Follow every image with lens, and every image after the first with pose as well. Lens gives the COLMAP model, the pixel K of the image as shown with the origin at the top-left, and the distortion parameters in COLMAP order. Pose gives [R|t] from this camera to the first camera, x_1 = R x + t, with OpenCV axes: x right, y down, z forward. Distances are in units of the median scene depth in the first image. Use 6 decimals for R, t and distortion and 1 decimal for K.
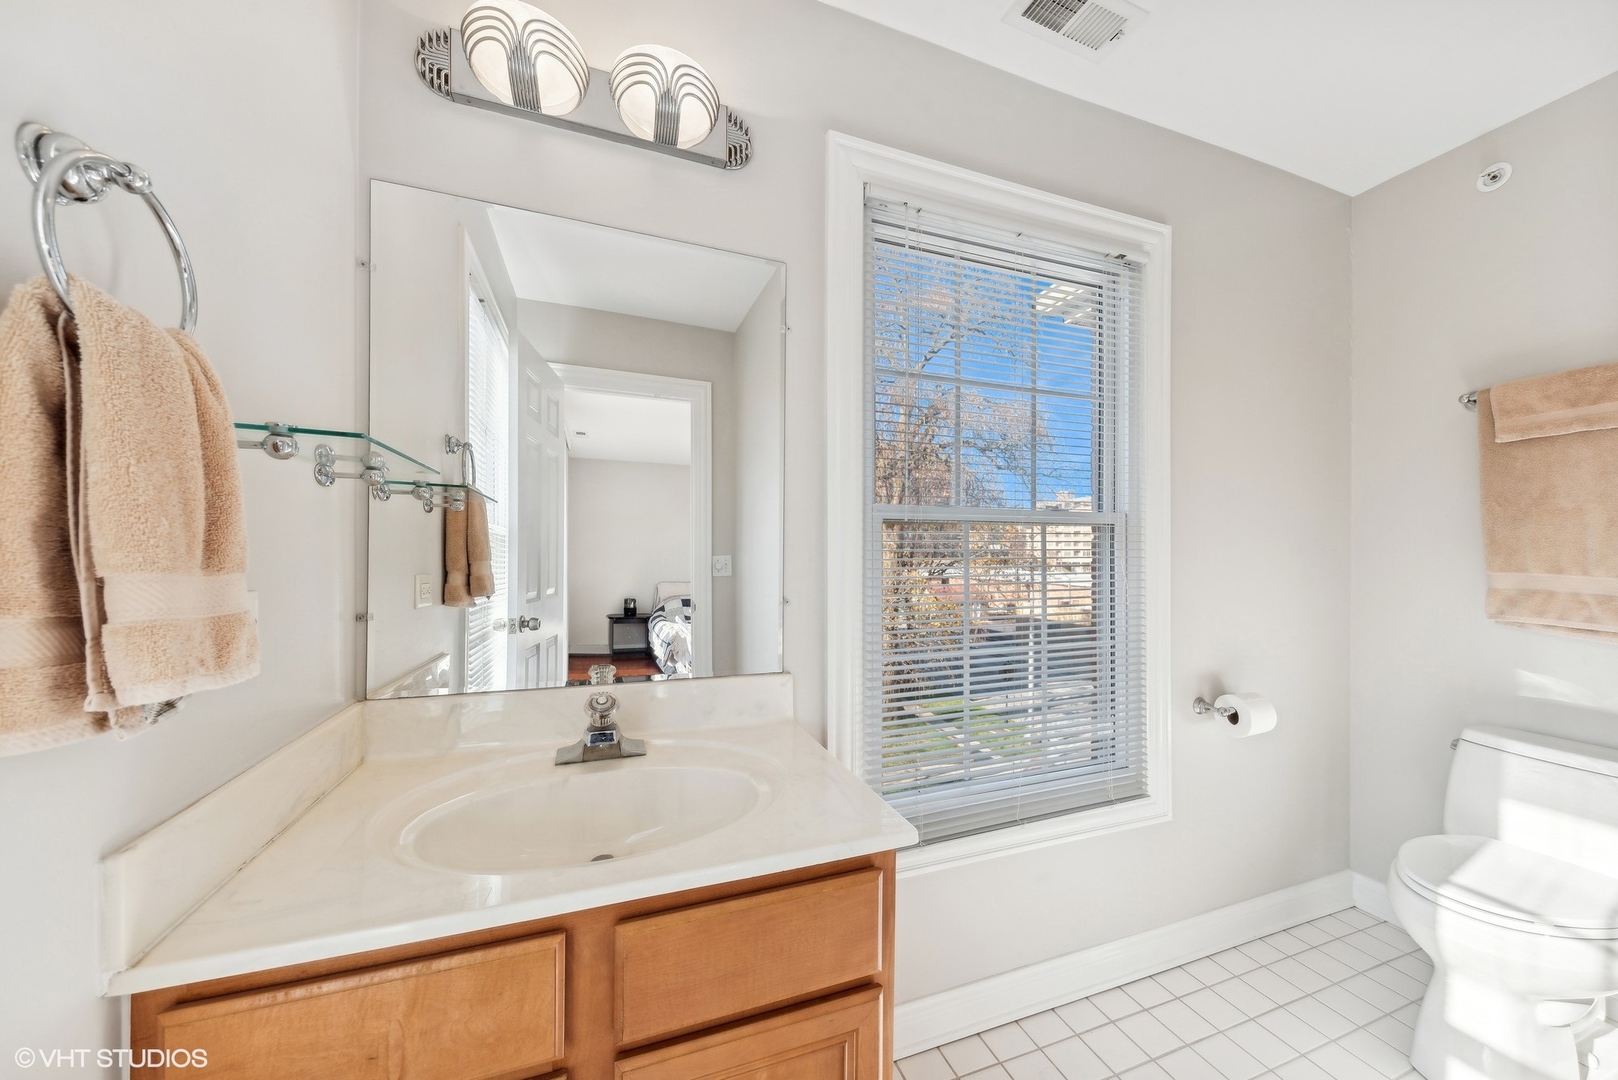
lens RADIAL K [[561.4, 0, 812.6], [0, 561.4, 546.1], [0, 0, 1]] dist [0.000231, -0.000082]
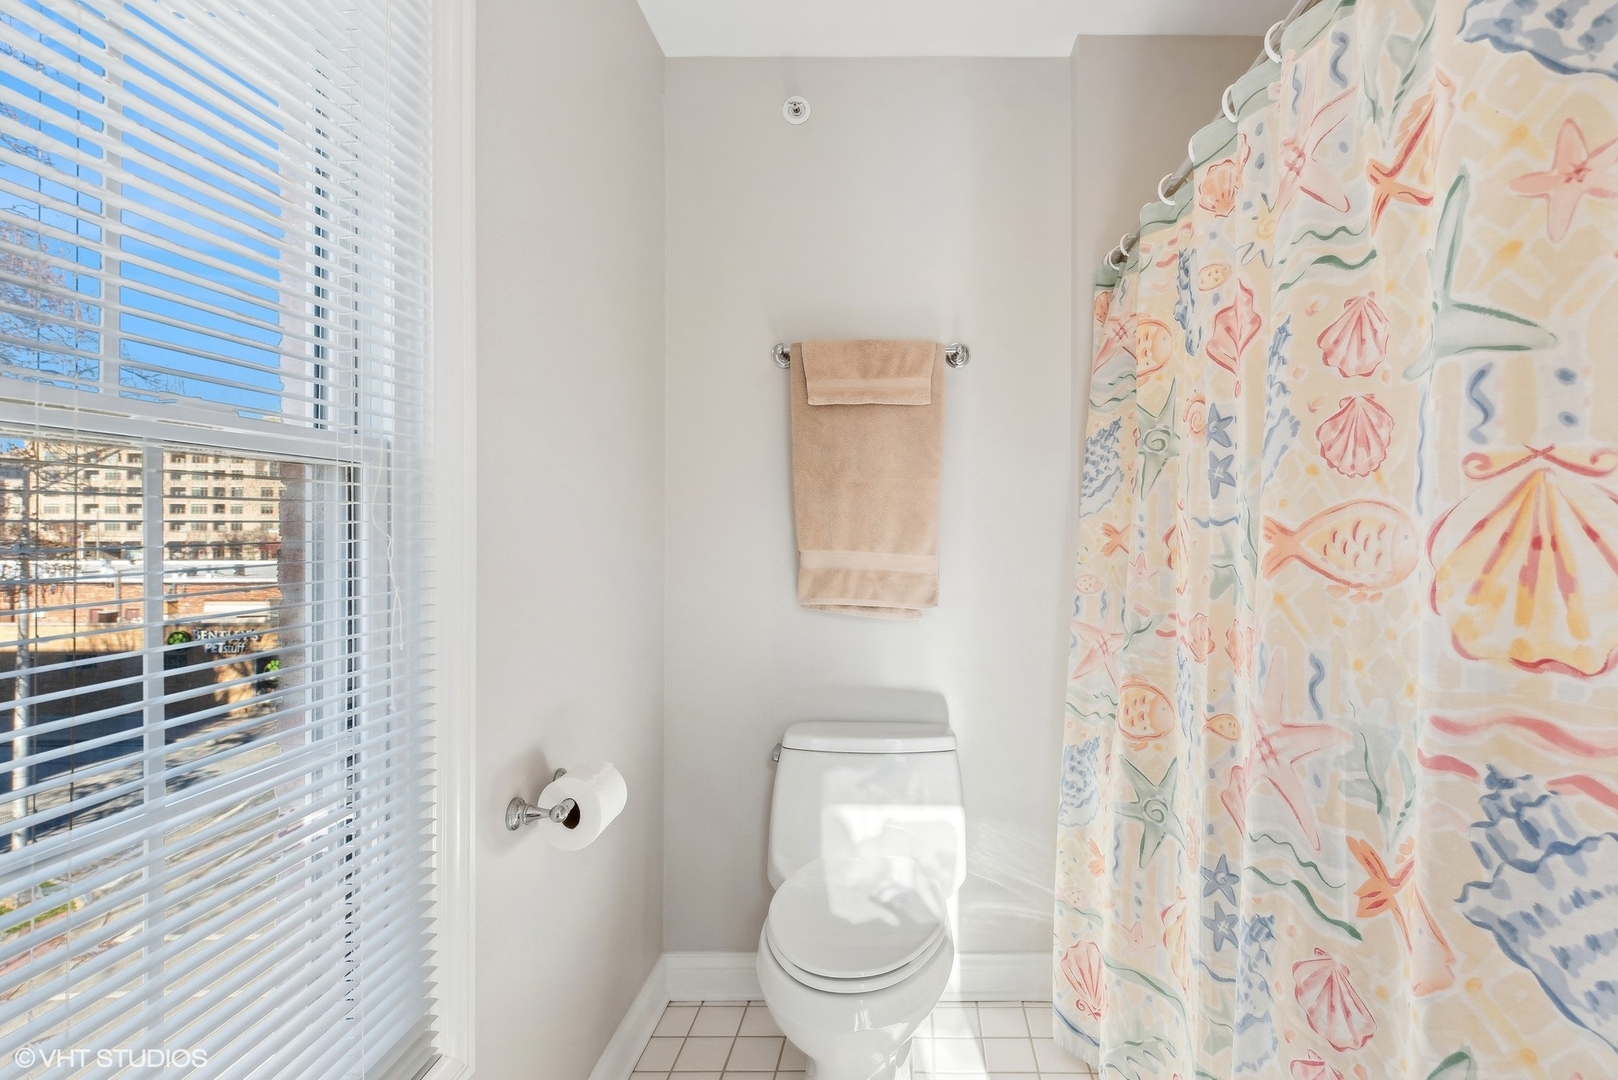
lens RADIAL K [[664.0, 0, 811.7], [0, 664.0, 526.7], [0, 0, 1]] dist [0.002630, 0.000154]
pose [[0.319525, -0.001227, 0.947577, 0.216974], [-0.012594, 0.999905, 0.005541, 0.003351], [-0.947494, -0.013704, 0.319479, 0.644959]]
